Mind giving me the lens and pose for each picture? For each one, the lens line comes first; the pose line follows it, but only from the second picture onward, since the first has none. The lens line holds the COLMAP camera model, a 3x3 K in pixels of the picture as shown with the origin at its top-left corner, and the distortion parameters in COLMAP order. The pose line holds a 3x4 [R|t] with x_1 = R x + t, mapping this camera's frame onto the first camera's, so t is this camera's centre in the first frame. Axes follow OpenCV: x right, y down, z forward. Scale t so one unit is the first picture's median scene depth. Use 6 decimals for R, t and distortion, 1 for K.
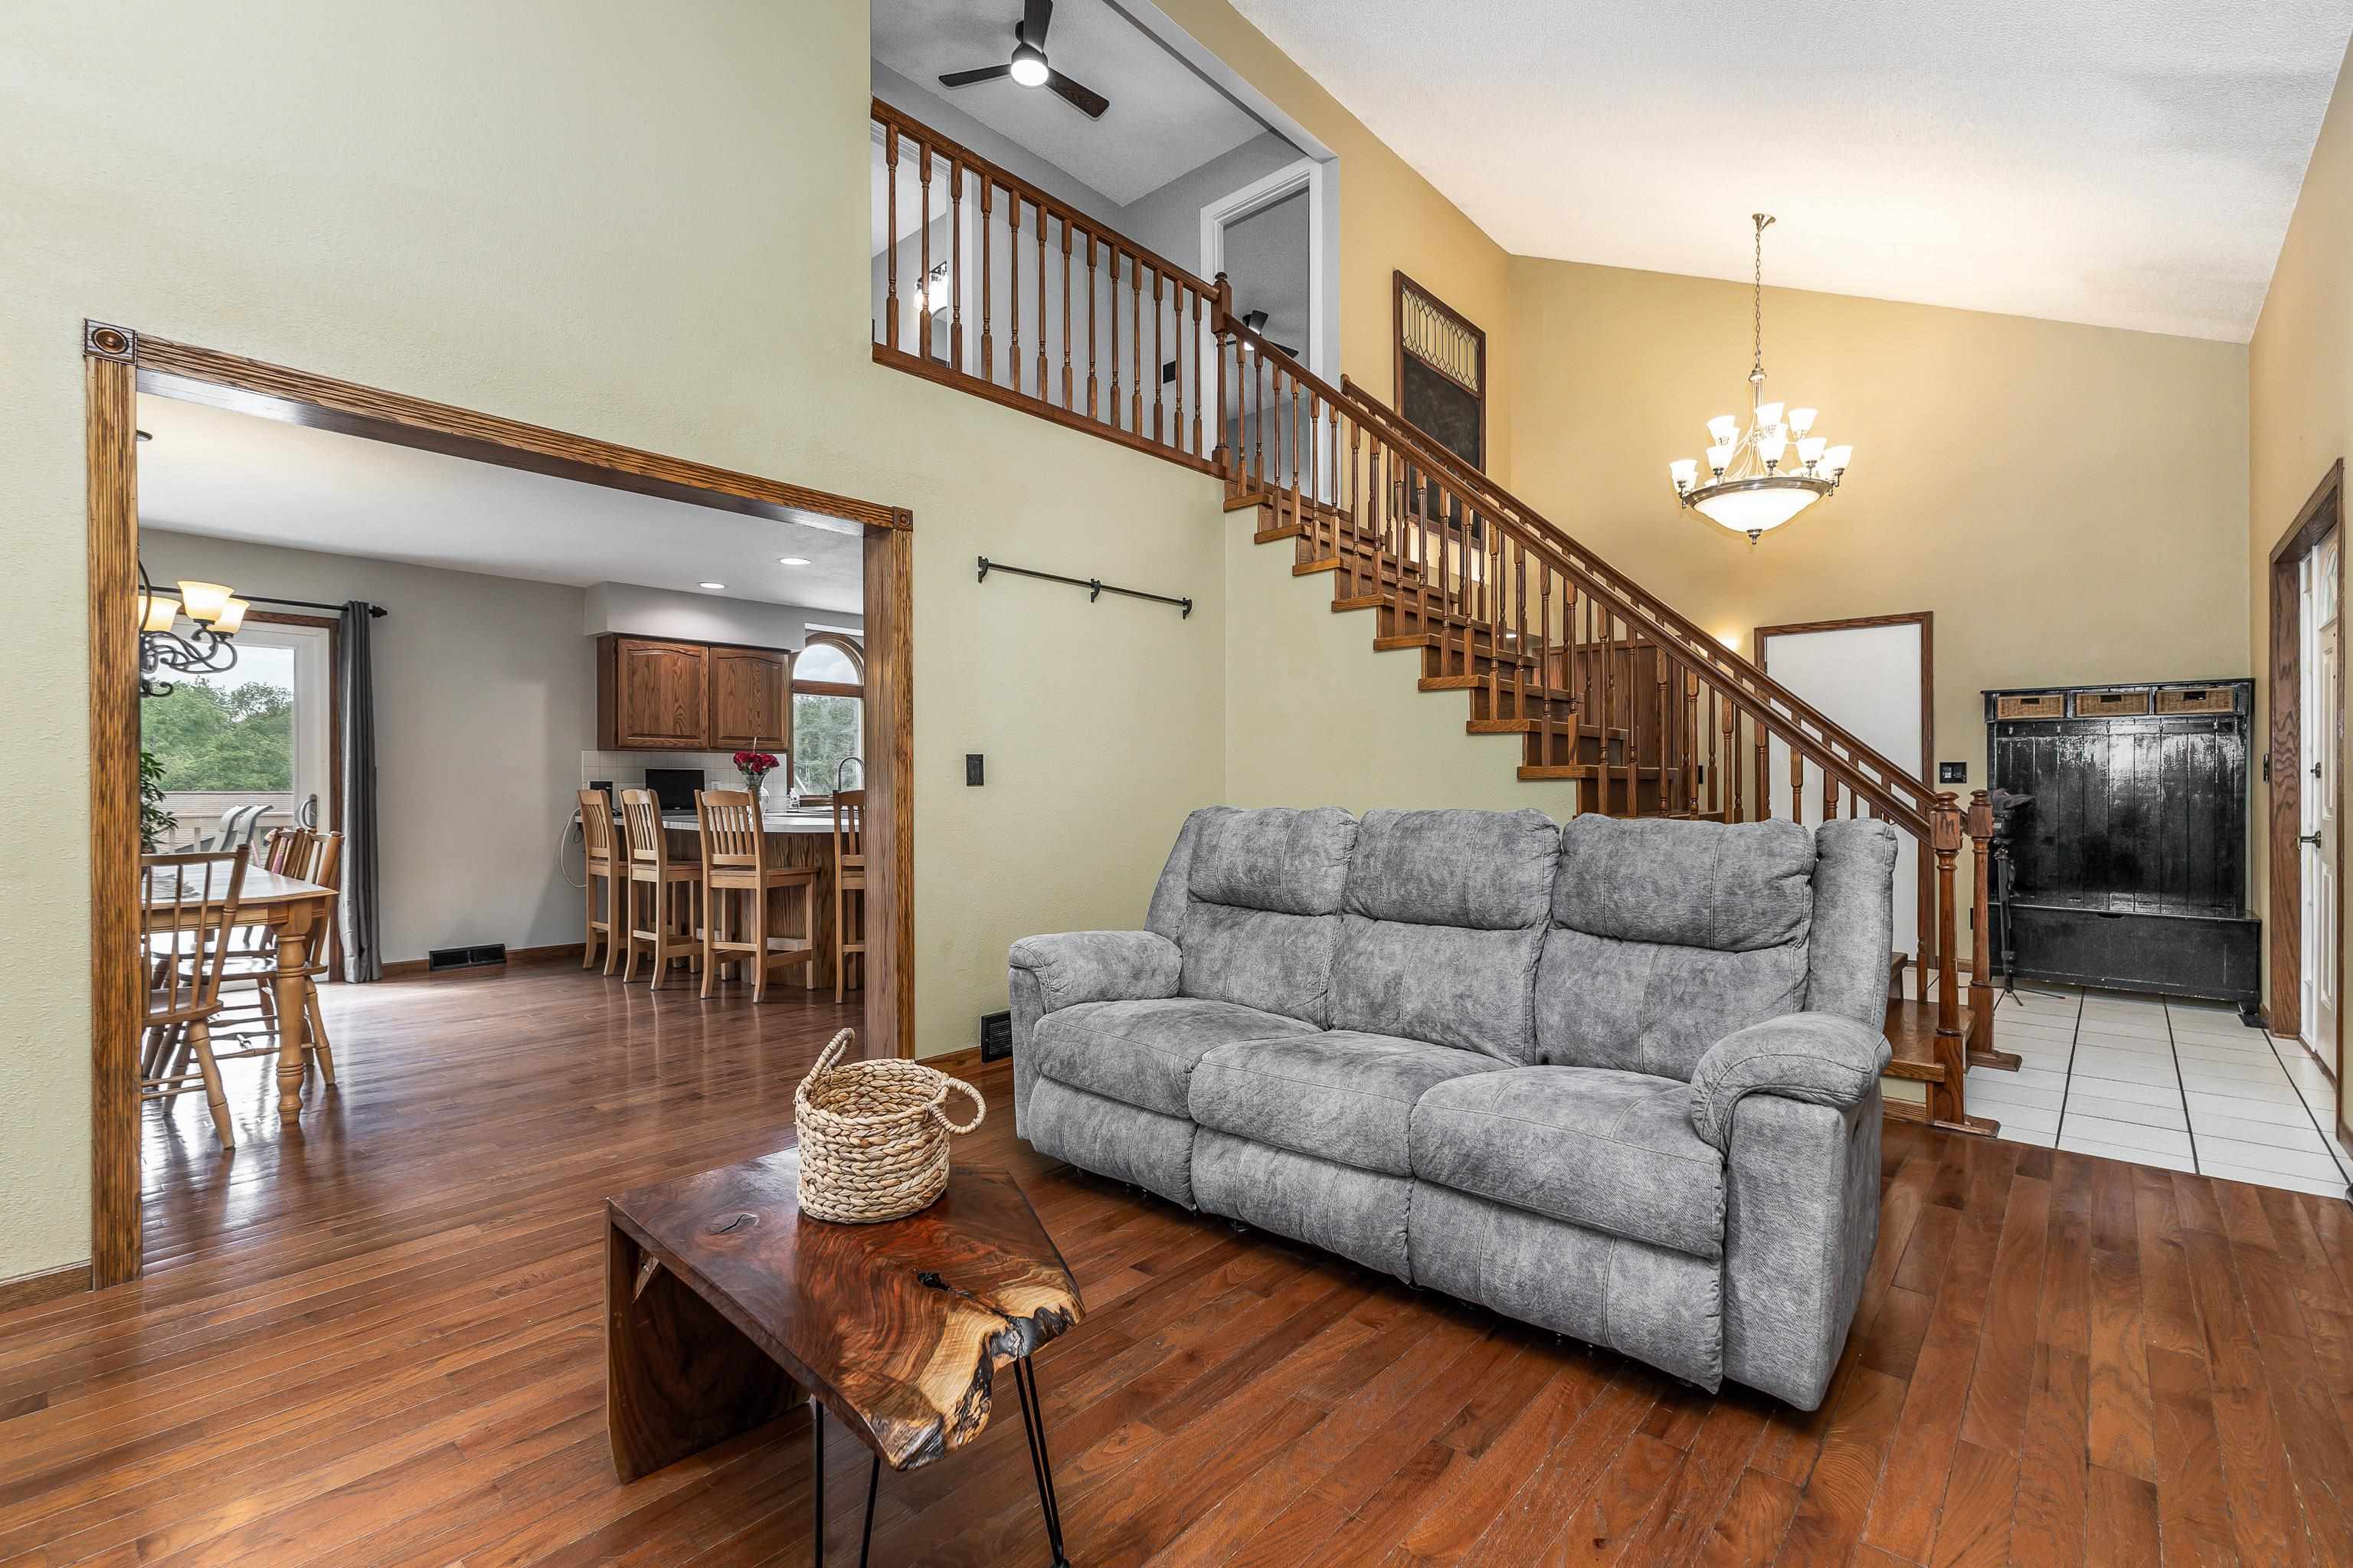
lens RADIAL K [[1042.4, 0, 1197.1], [0, 1042.4, 787.1], [0, 0, 1]] dist [0.013644, -0.004428]
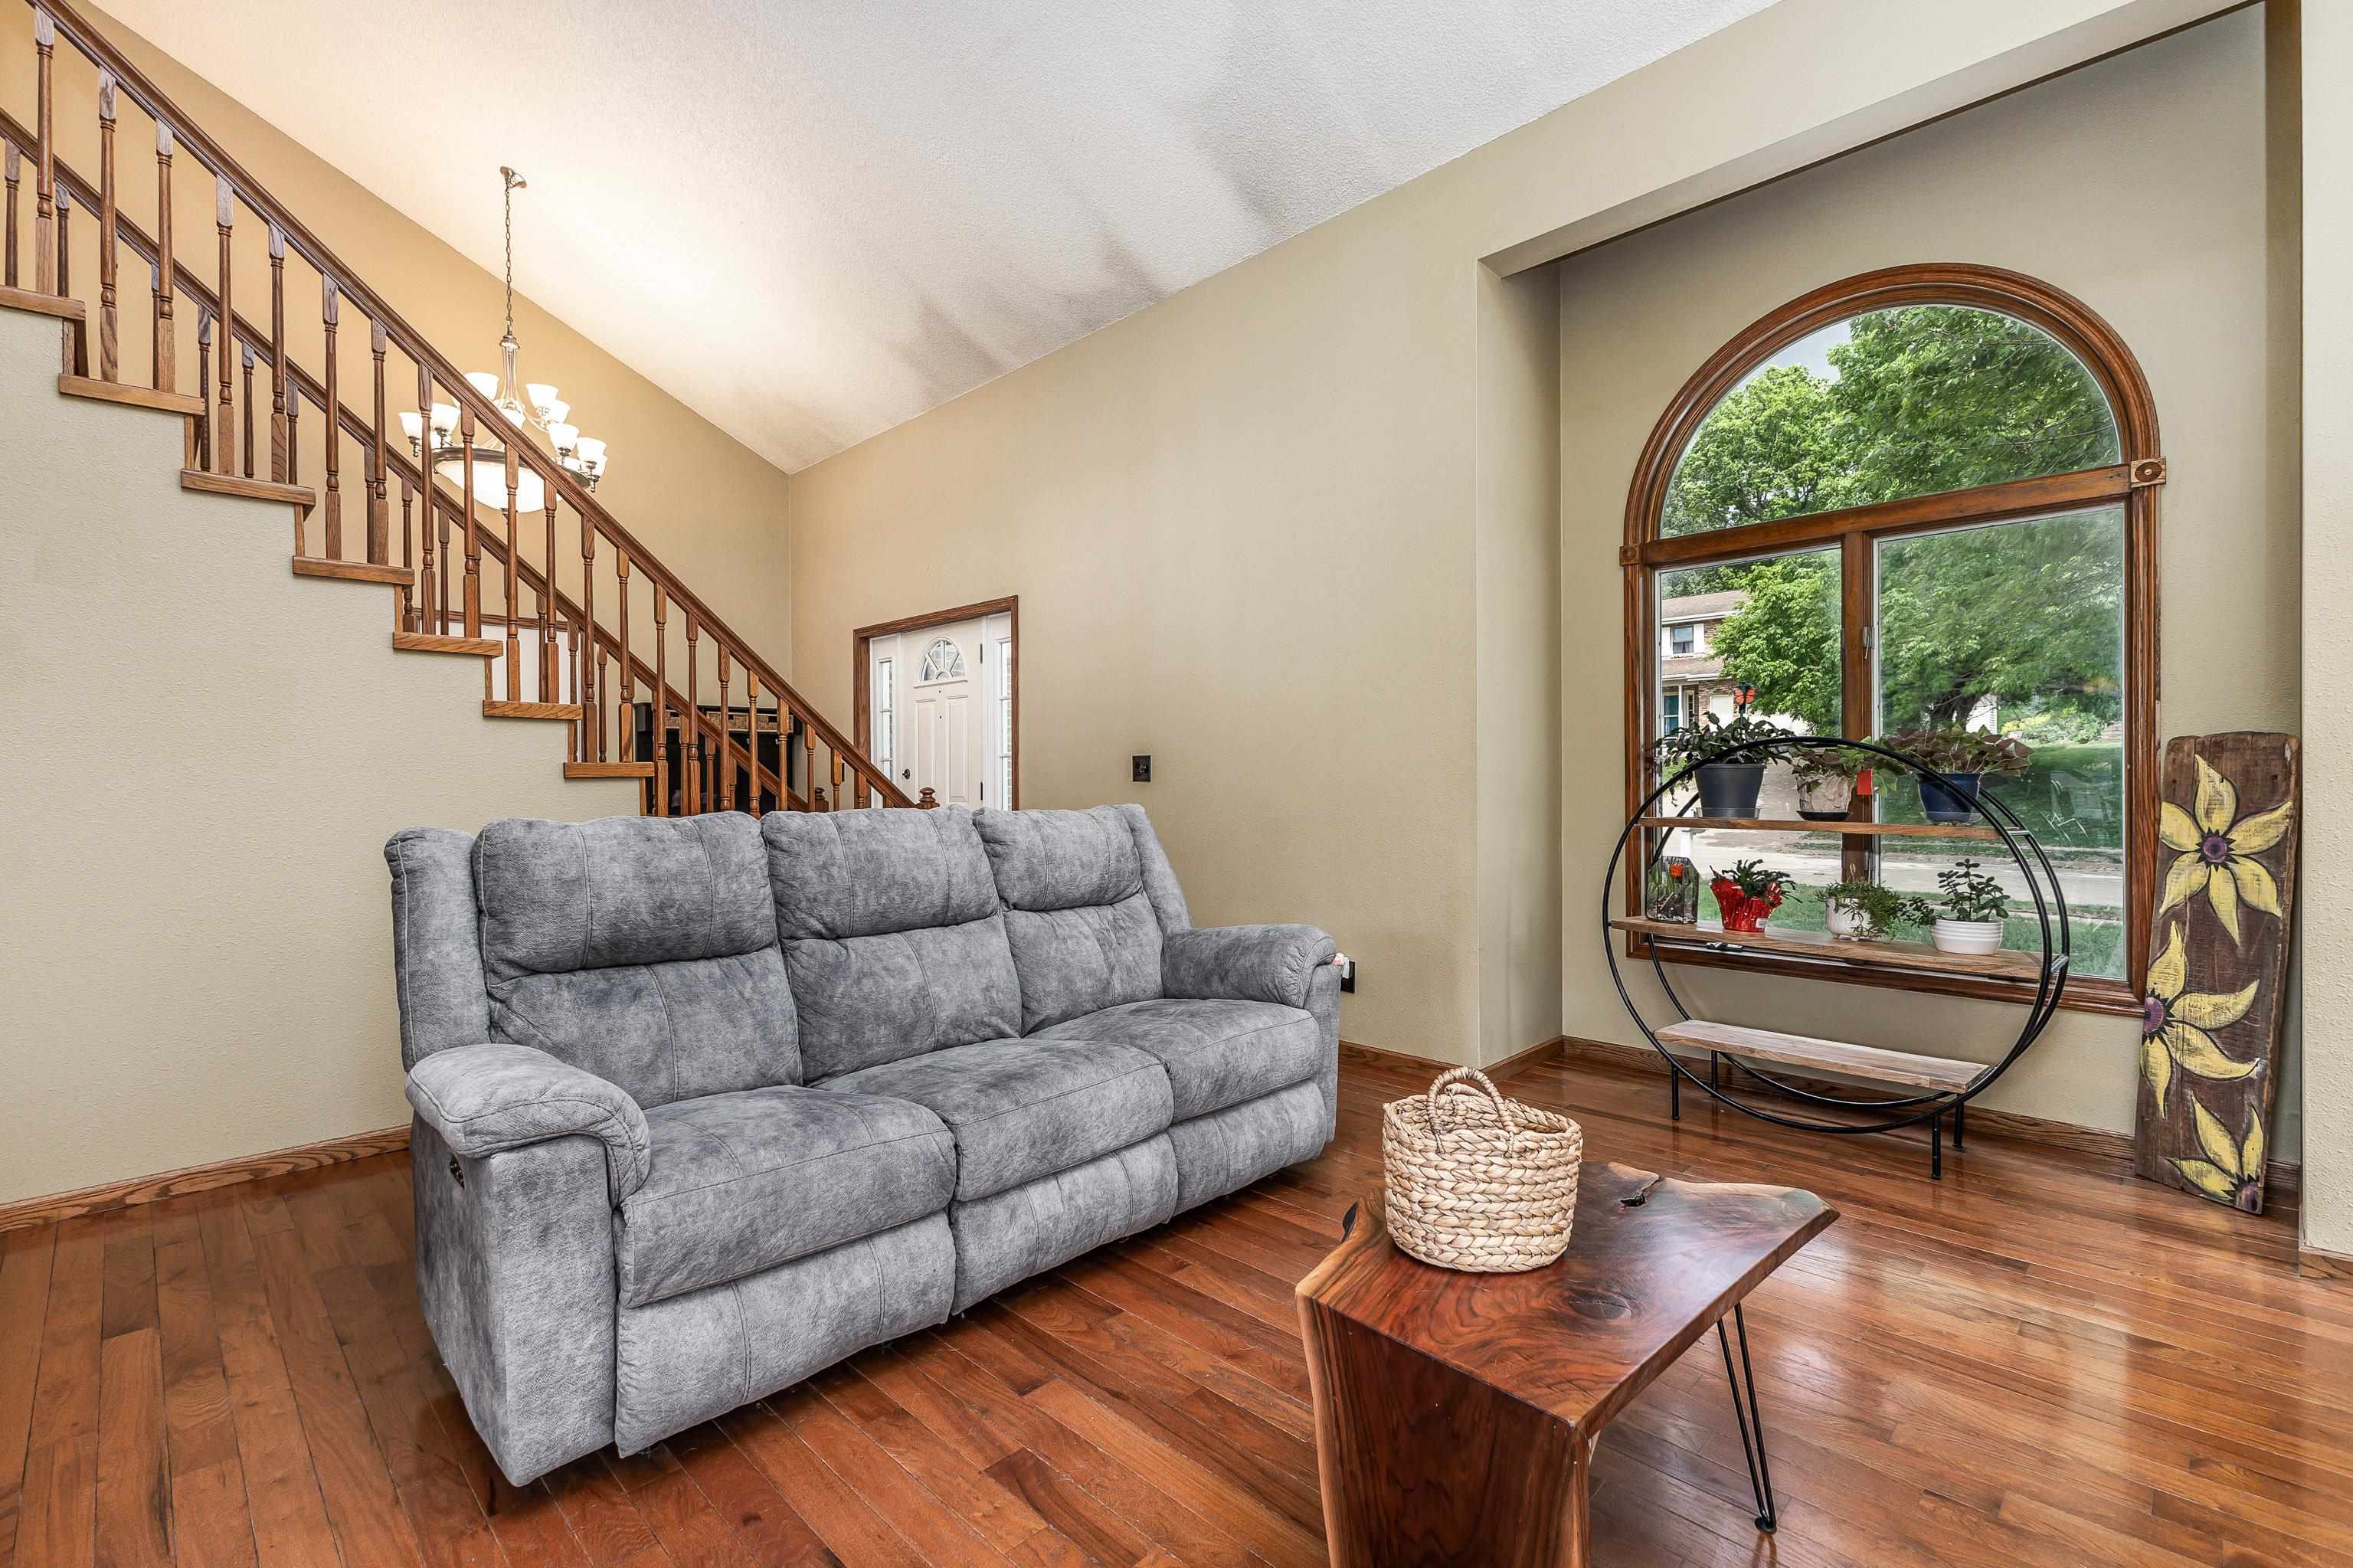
lens RADIAL K [[1042.4, 0, 1192.2], [0, 1042.4, 779.8], [0, 0, 1]] dist [0.013644, -0.004428]
pose [[0.059303, 0.000102, 0.998240, -0.351126], [0.008694, 0.999962, -0.000619, -0.000705], [-0.998202, 0.008715, 0.059300, 0.343226]]
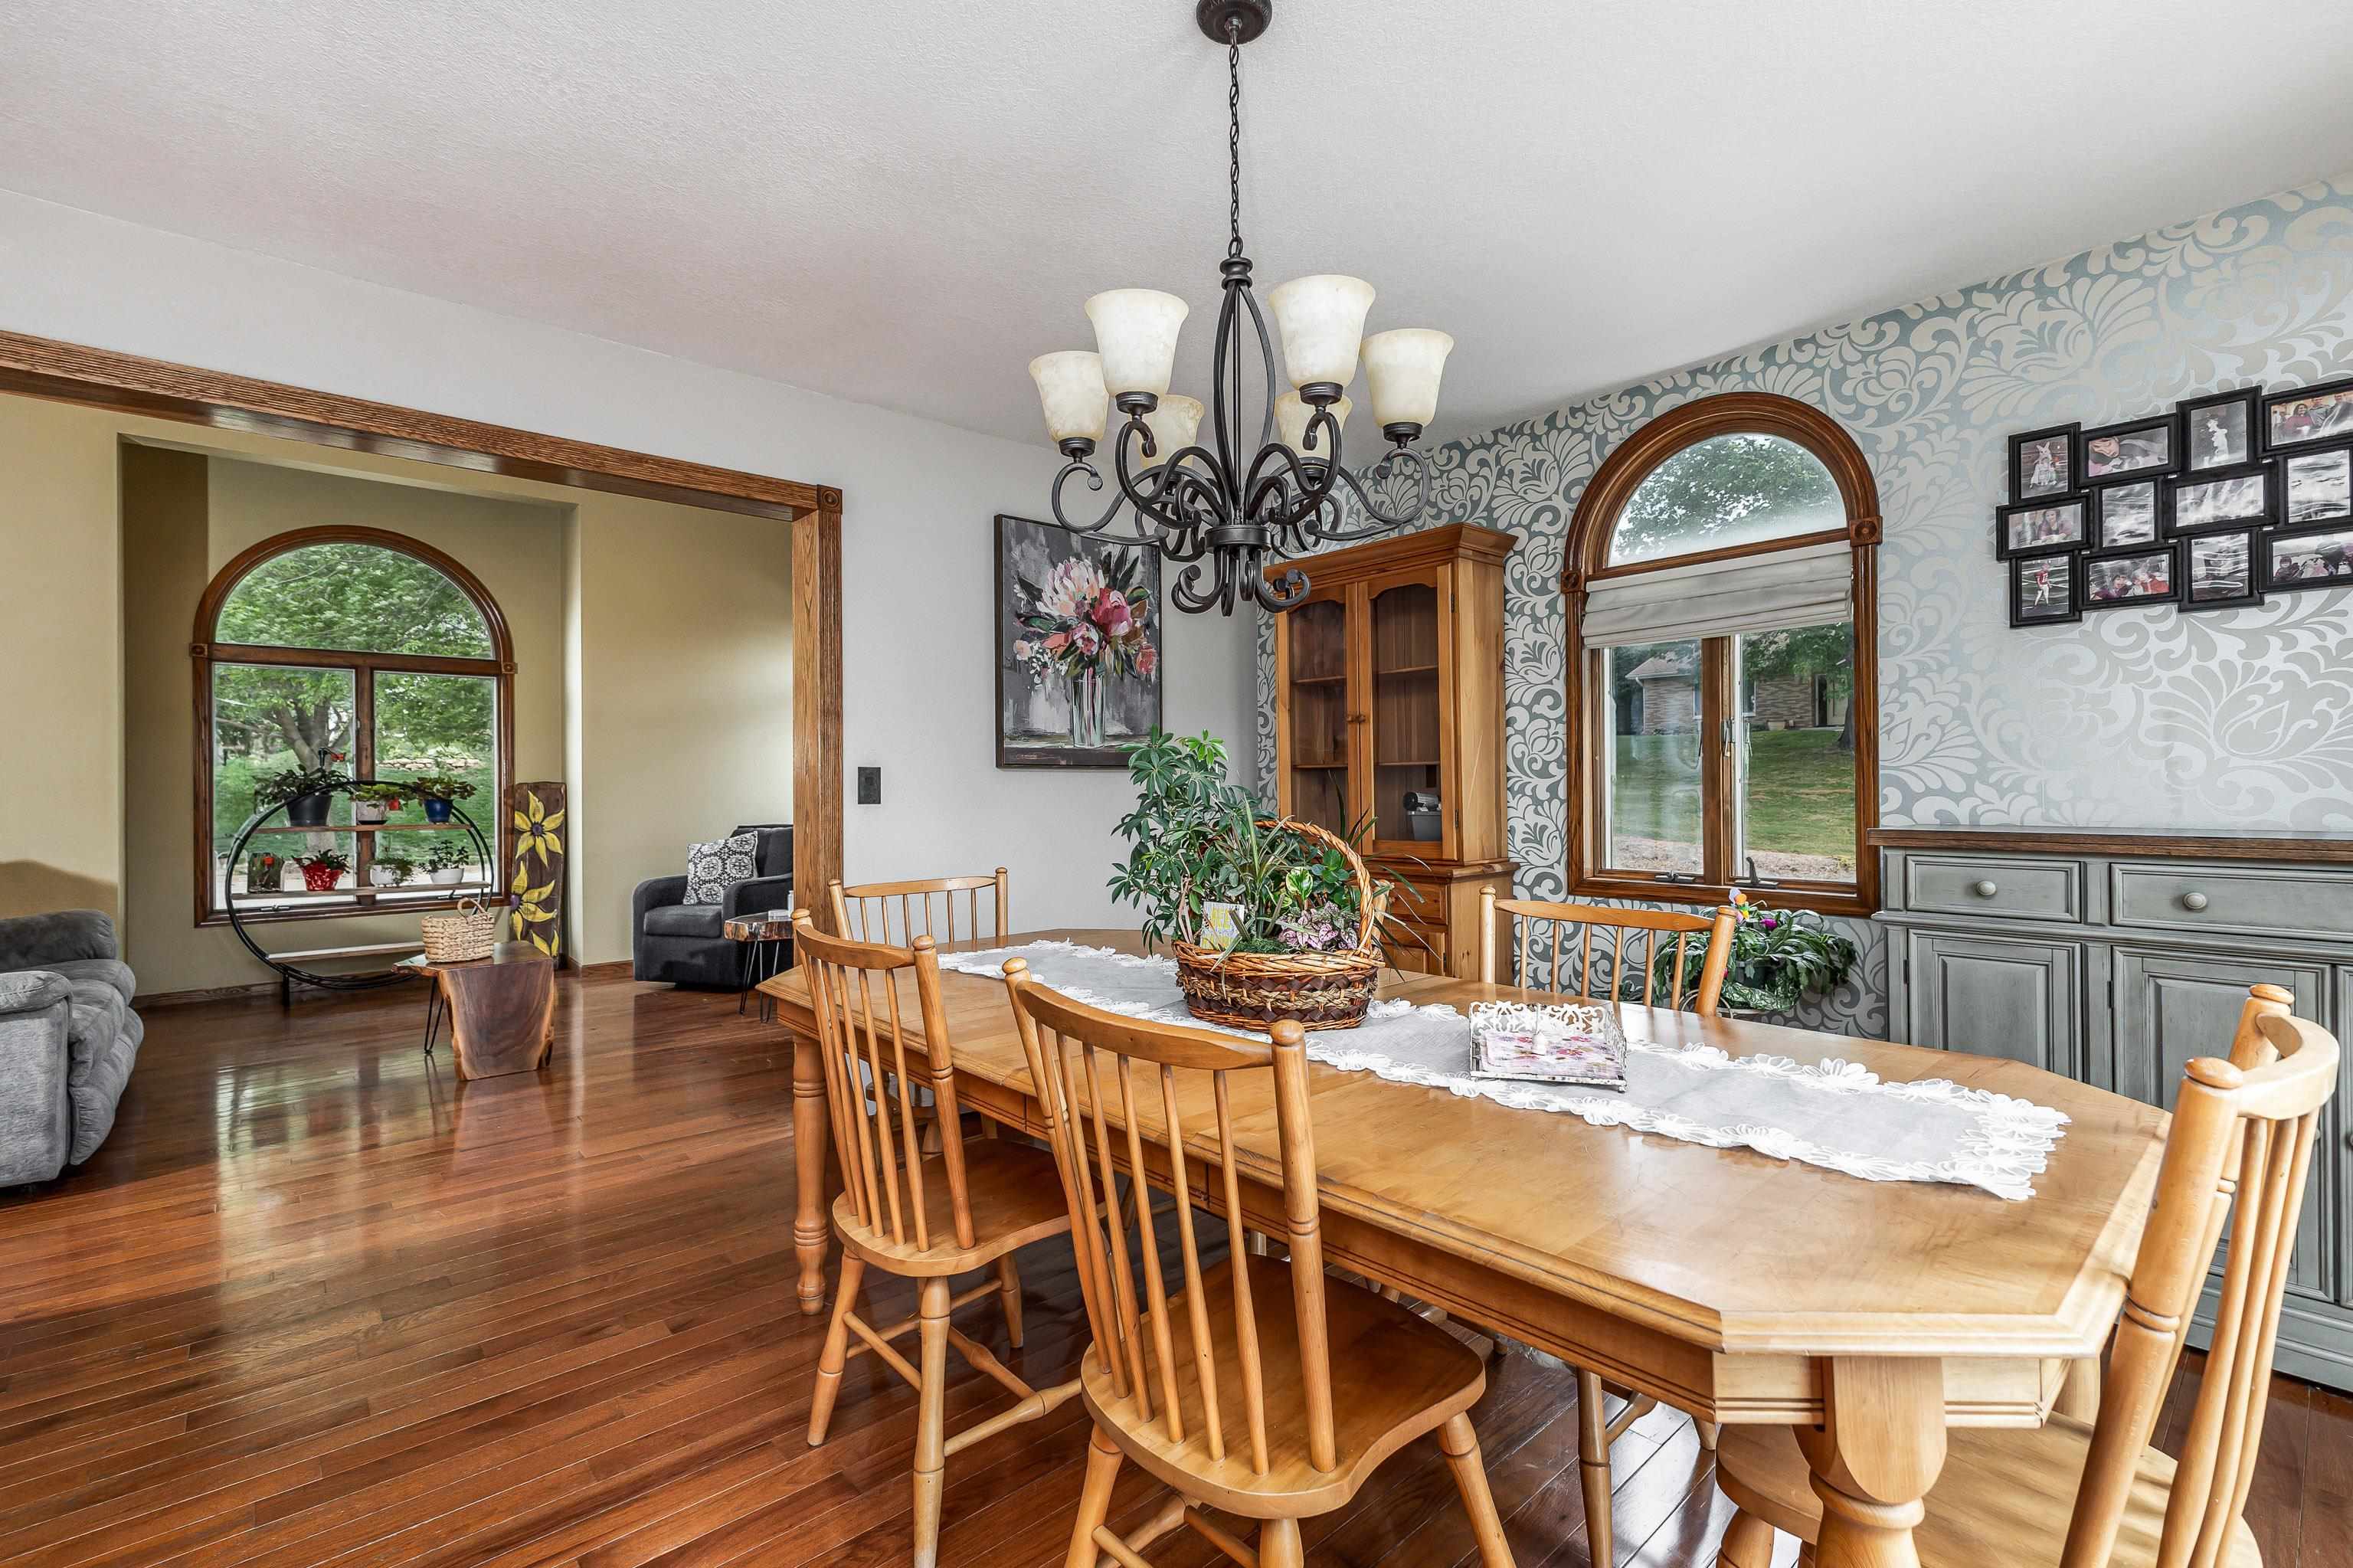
lens RADIAL K [[1042.4, 0, 1172.2], [0, 1042.4, 780.6], [0, 0, 1]] dist [0.013644, -0.004428]
pose [[-0.991779, 0.013892, 0.127205, -0.703120], [0.013985, 0.999902, -0.000168, -0.009744], [-0.127195, 0.001612, -0.991876, 0.988326]]
